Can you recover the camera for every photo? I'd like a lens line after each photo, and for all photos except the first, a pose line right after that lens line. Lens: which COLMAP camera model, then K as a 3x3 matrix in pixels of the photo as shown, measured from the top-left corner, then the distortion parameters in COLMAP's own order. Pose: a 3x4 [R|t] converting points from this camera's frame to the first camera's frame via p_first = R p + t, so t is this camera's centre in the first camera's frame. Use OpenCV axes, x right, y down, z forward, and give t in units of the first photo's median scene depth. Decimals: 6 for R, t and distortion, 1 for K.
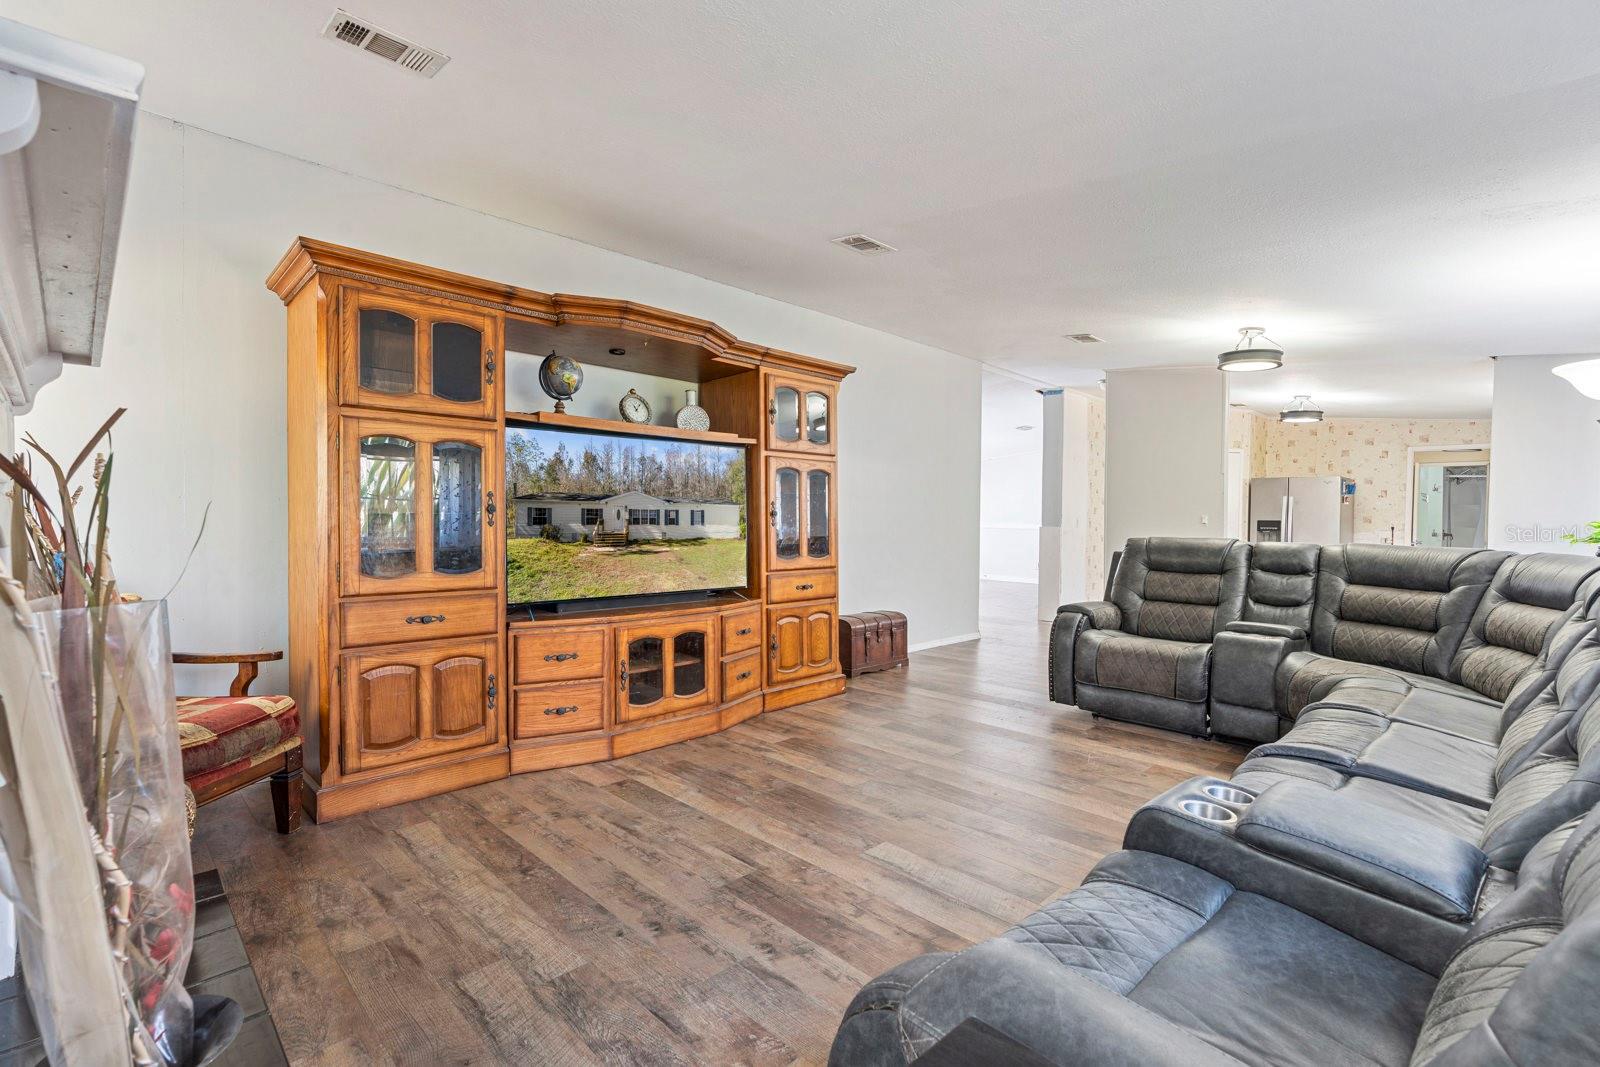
lens RADIAL K [[722.8, 0, 793.6], [0, 722.8, 534.5], [0, 0, 1]] dist [-0.009619, 0.003263]
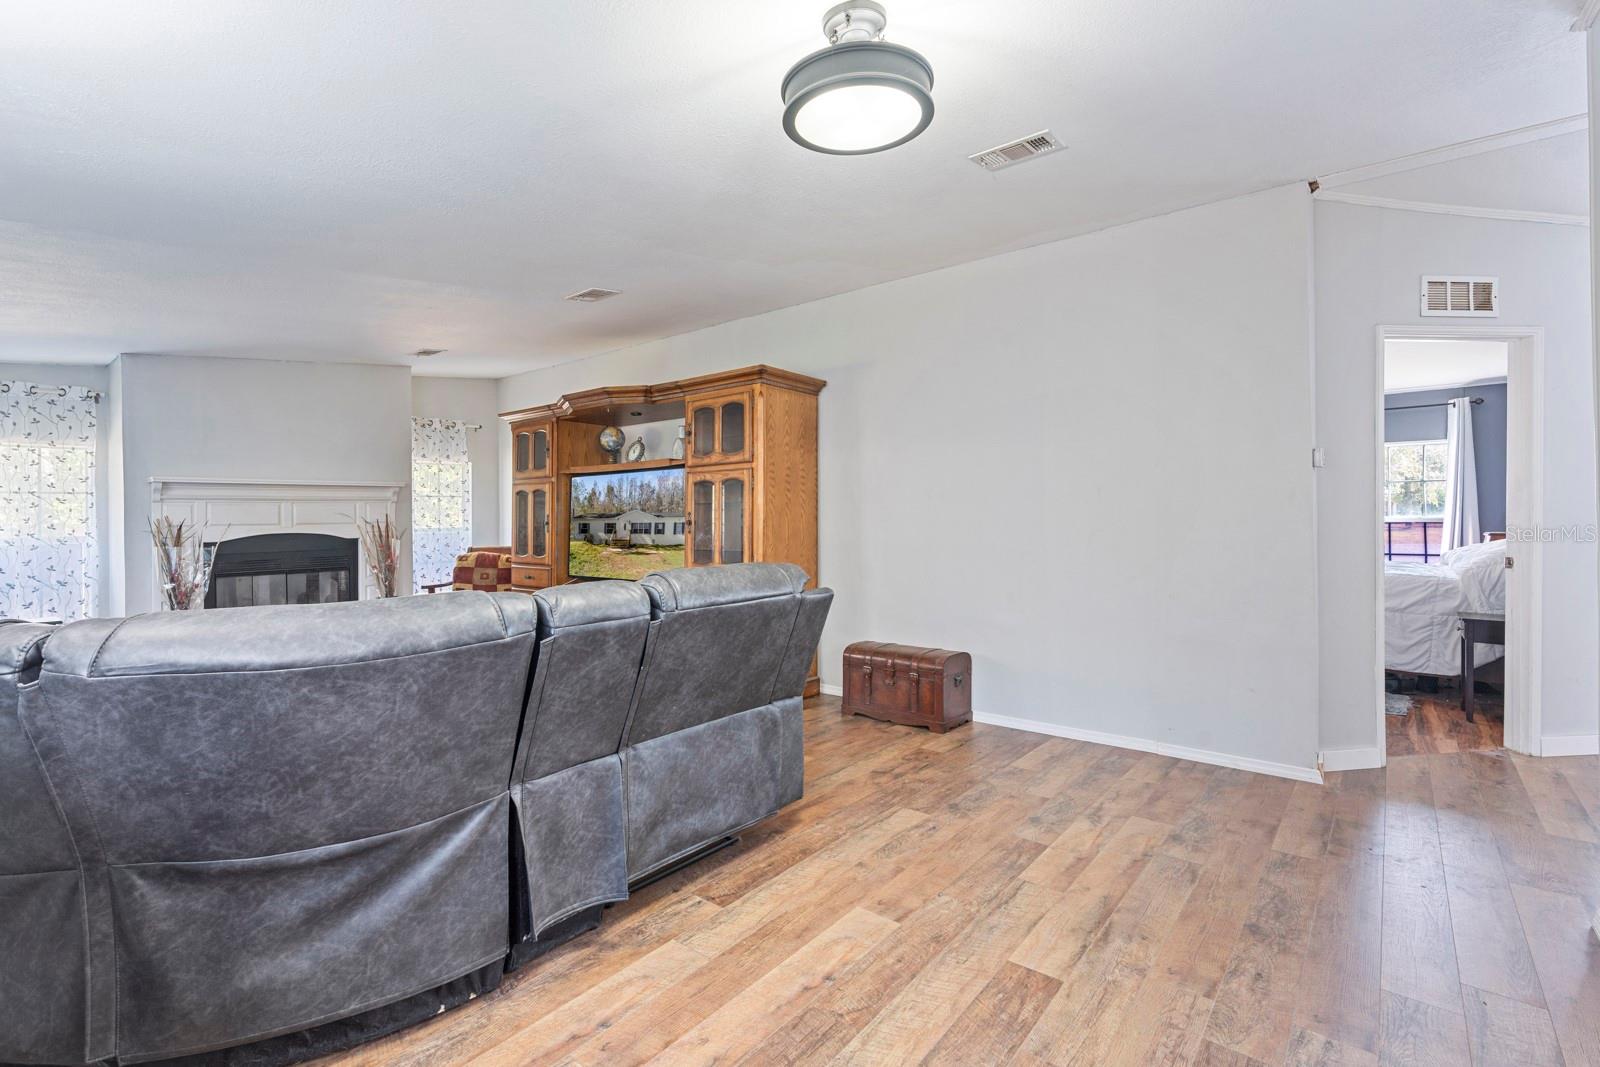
lens RADIAL K [[722.8, 0, 829.3], [0, 722.8, 524.5], [0, 0, 1]] dist [-0.009619, 0.003263]
pose [[0.136649, -0.004337, -0.990610, 1.217453], [-0.016377, 0.999844, -0.006637, -0.028224], [0.990484, 0.017130, 0.136557, 1.183680]]
